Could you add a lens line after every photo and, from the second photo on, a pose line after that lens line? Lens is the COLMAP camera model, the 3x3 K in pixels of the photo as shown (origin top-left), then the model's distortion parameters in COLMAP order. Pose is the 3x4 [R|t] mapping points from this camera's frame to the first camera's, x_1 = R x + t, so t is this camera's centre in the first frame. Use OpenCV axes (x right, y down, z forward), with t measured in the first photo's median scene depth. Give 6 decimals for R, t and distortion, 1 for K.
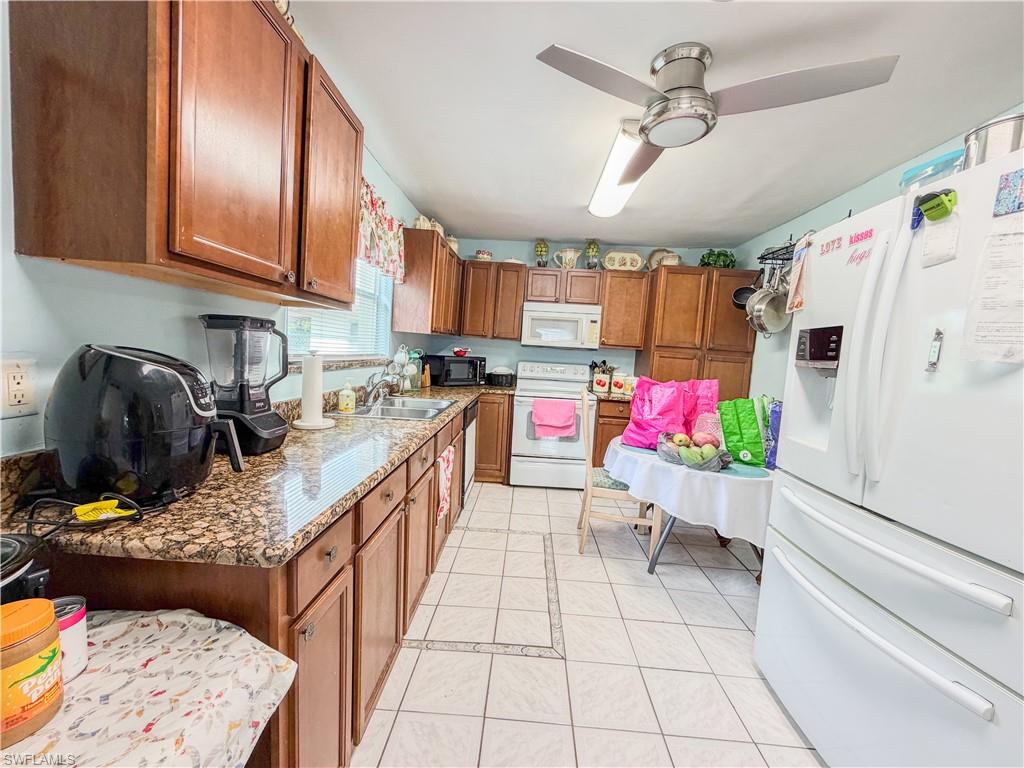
lens RADIAL K [[409.9, 0, 509.1], [0, 409.9, 386.3], [0, 0, 1]] dist [-0.001086, -0.000545]
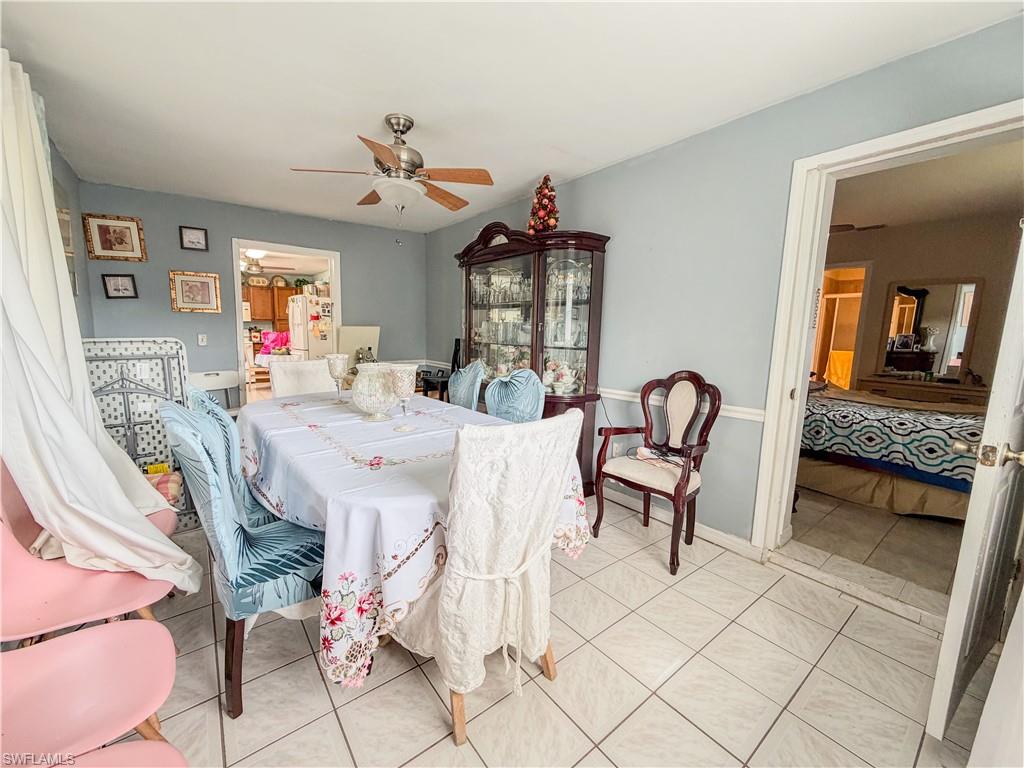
lens RADIAL K [[409.9, 0, 509.1], [0, 409.9, 386.3], [0, 0, 1]] dist [-0.001086, -0.000545]
pose [[0.762922, -0.139593, 0.631240, -0.183243], [0.089428, 0.989811, 0.110805, 0.147630], [-0.640276, -0.028085, 0.767631, -1.749196]]
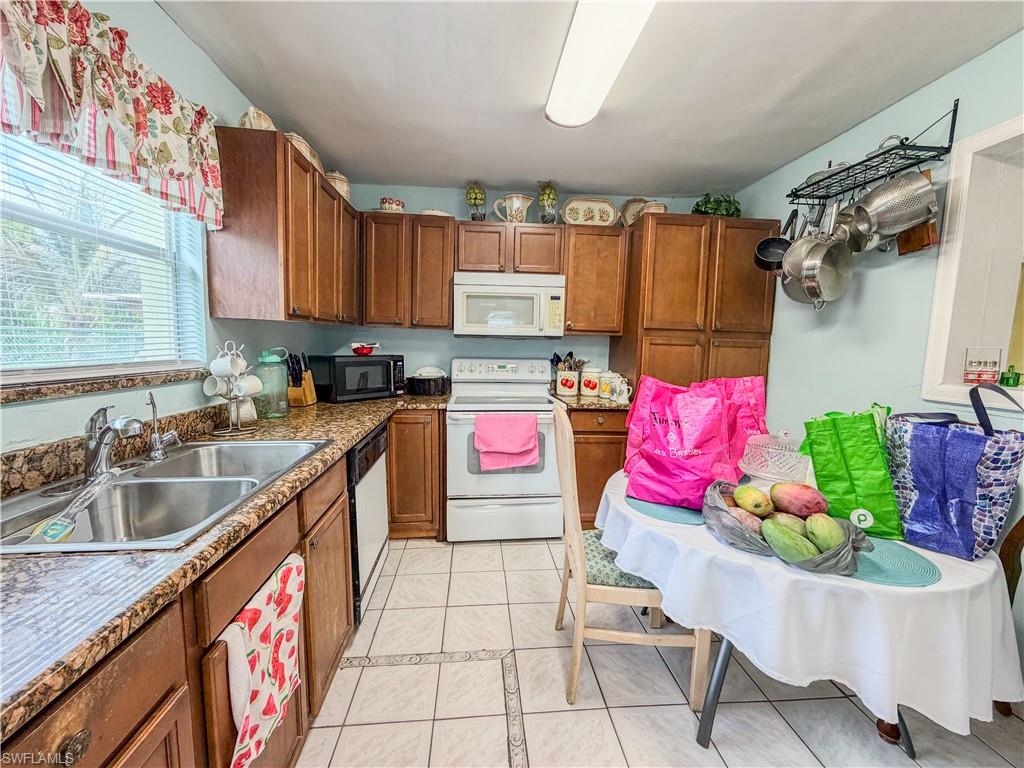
lens RADIAL K [[409.9, 0, 509.1], [0, 409.9, 386.3], [0, 0, 1]] dist [-0.001086, -0.000545]
pose [[0.990206, -0.054161, 0.128677, 0.030377], [0.051707, 0.998412, 0.022336, -0.026950], [-0.129682, -0.015464, 0.991435, 0.322413]]
